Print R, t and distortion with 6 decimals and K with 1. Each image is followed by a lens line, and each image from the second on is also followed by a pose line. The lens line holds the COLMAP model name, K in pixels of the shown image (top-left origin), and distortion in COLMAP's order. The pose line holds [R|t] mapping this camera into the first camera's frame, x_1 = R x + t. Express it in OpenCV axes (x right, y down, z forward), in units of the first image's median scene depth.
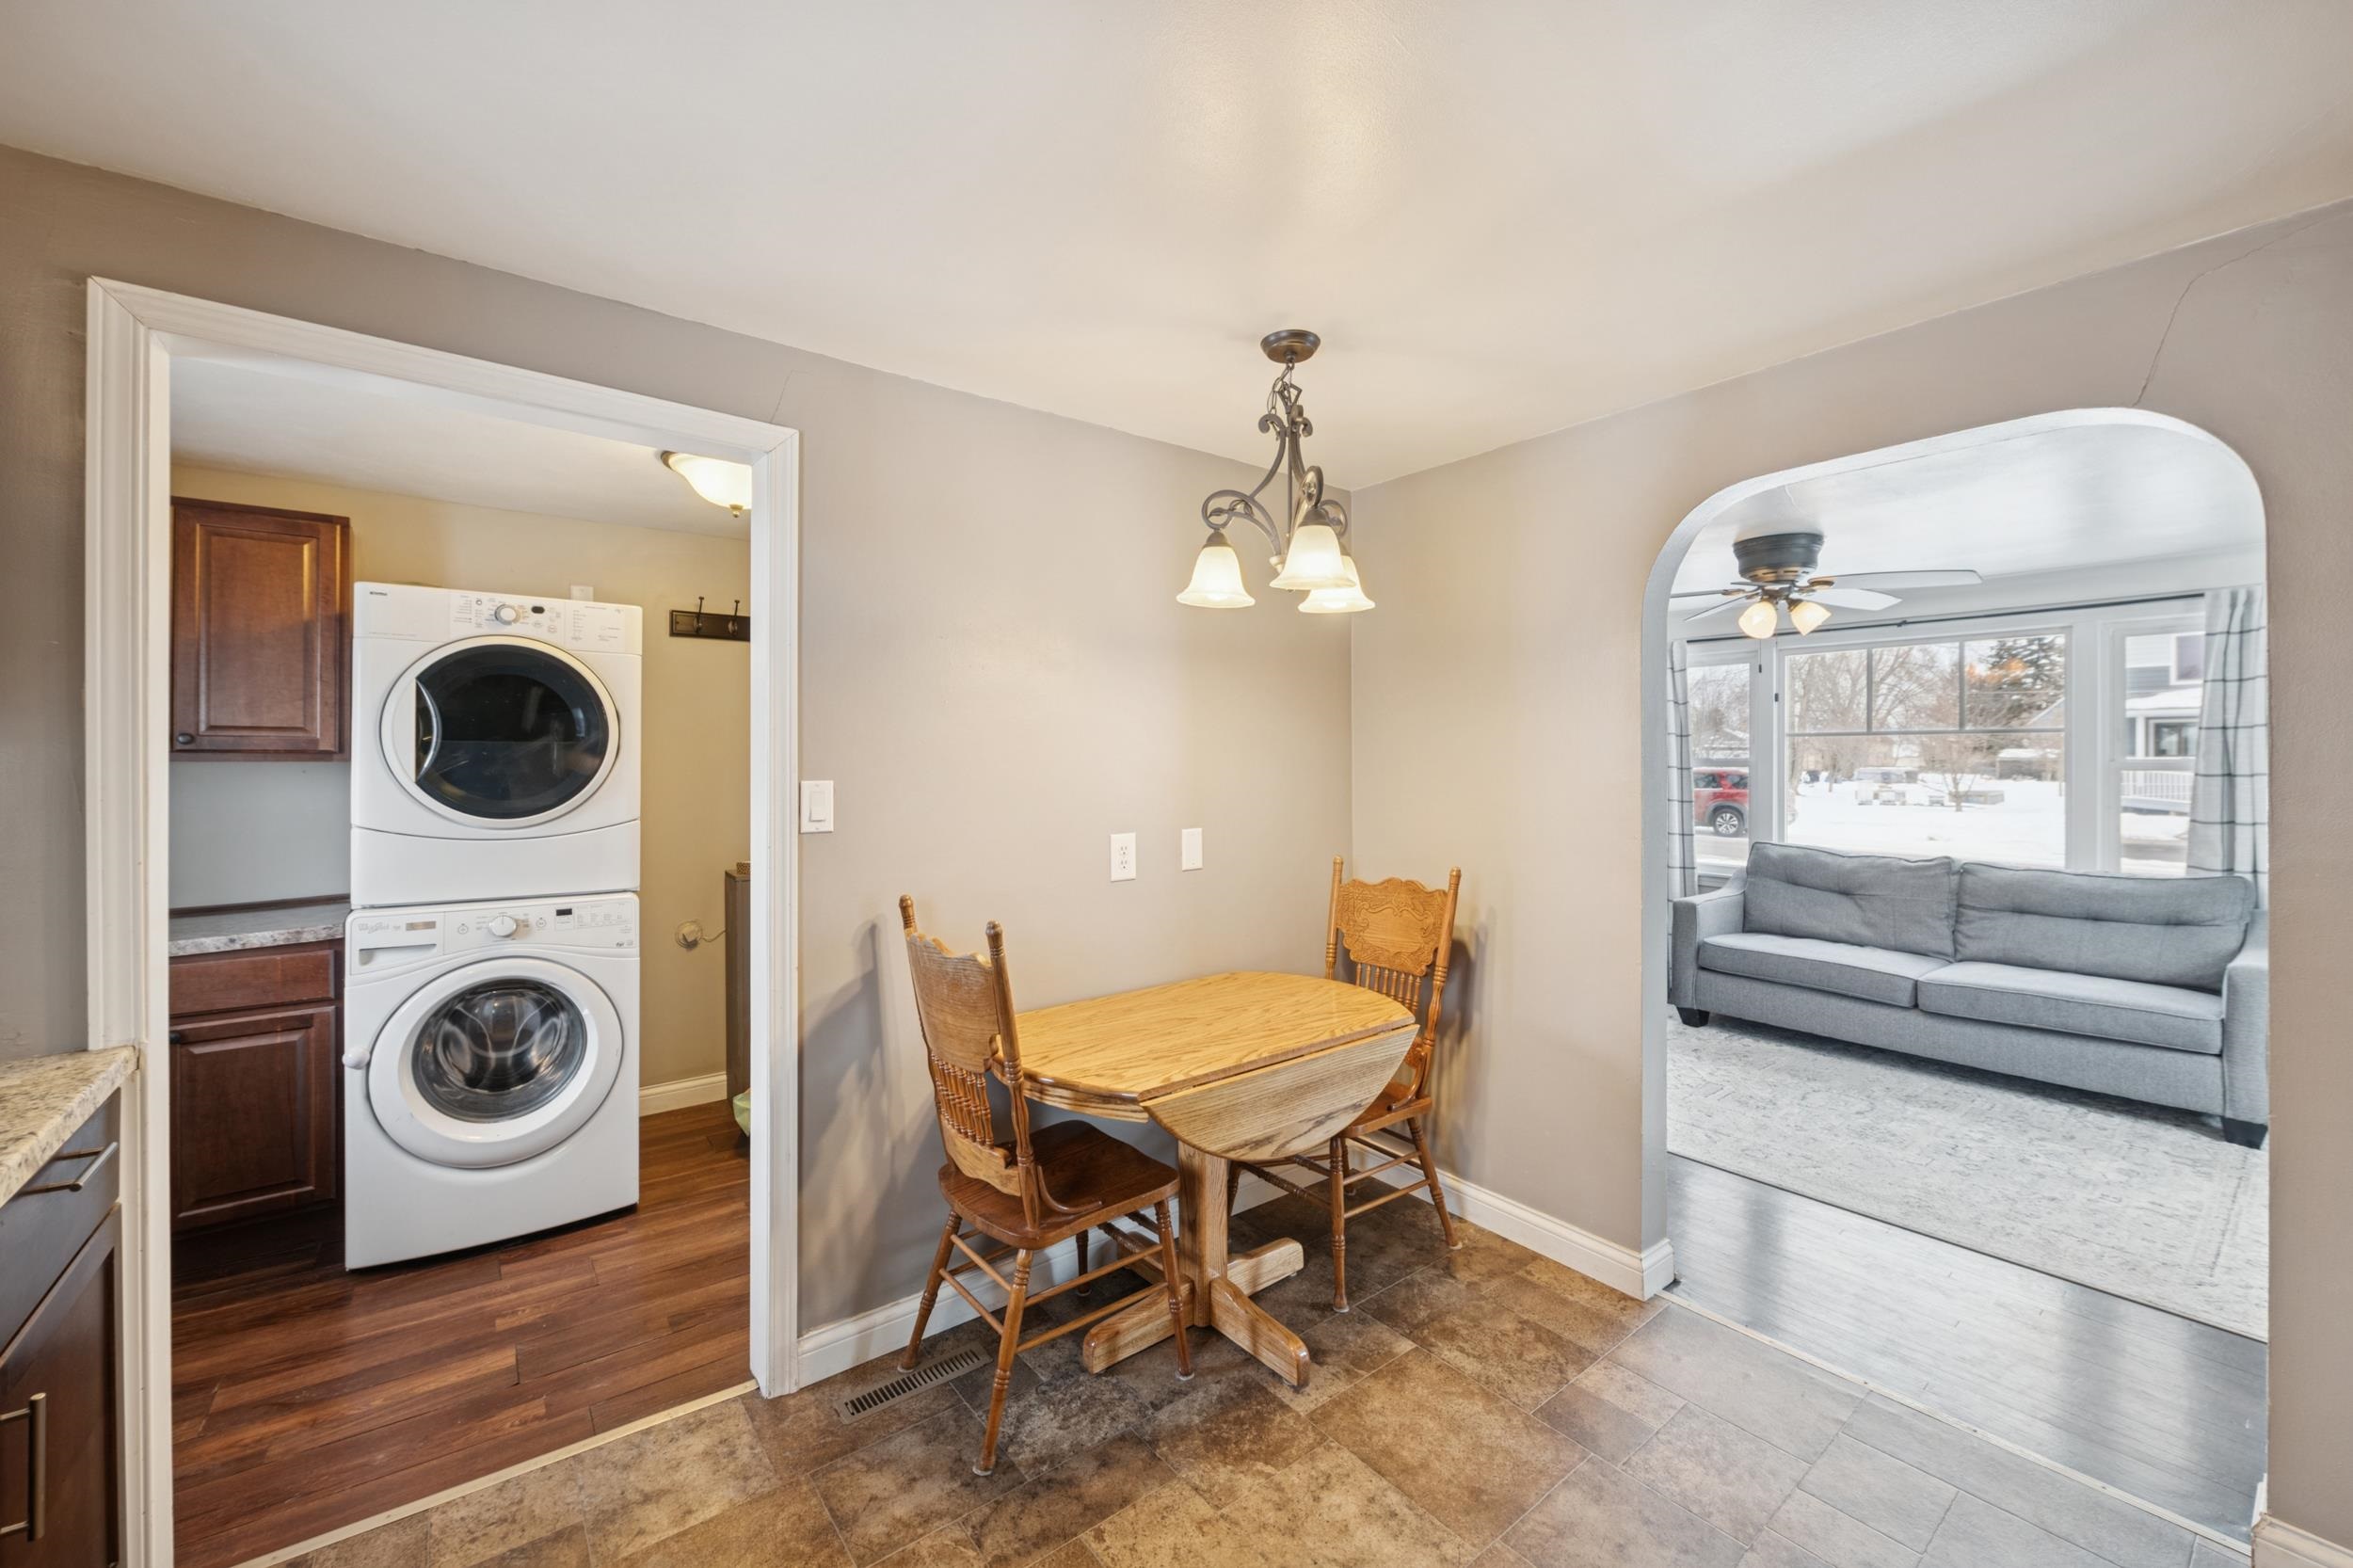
lens RADIAL K [[942.9, 0, 1180.2], [0, 942.9, 760.9], [0, 0, 1]] dist [-0.000501, -0.003269]
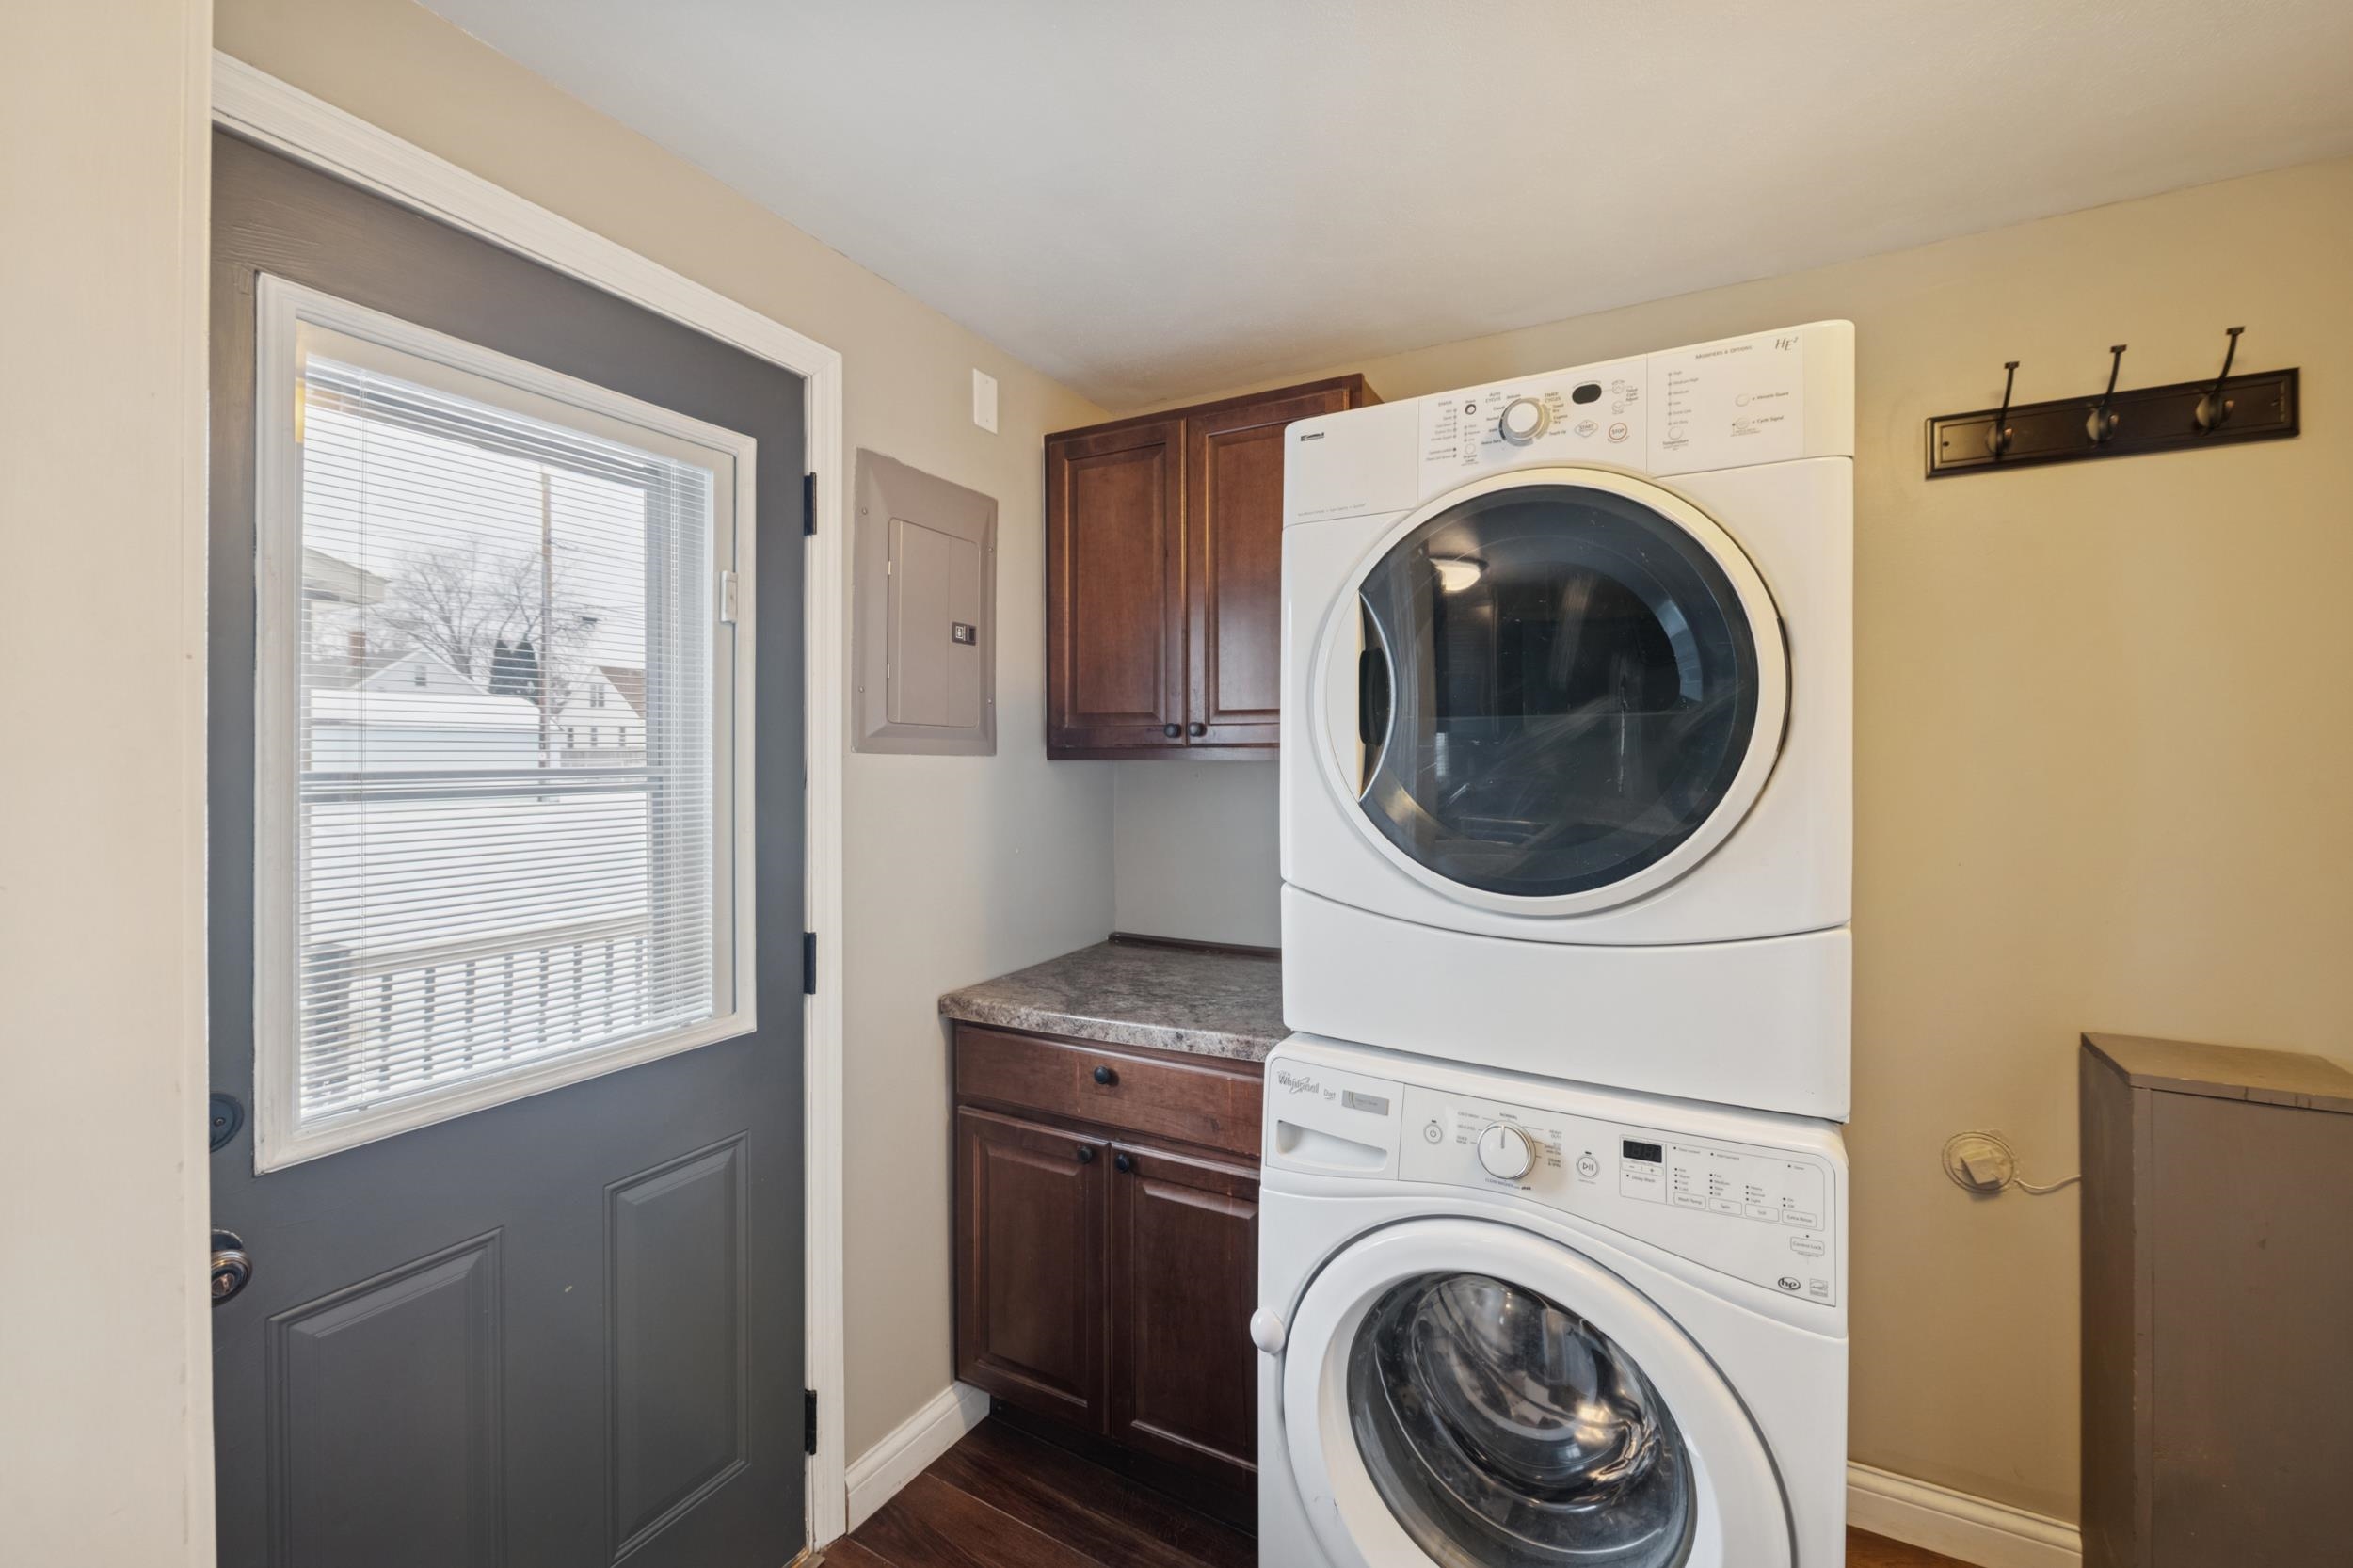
lens RADIAL K [[942.9, 0, 1180.2], [0, 942.9, 760.9], [0, 0, 1]] dist [-0.000501, -0.003269]
pose [[0.409823, 0.002695, -0.912161, -0.386986], [0.004623, 0.999977, 0.005031, -0.002401], [0.912153, -0.006279, 0.409801, 0.683342]]
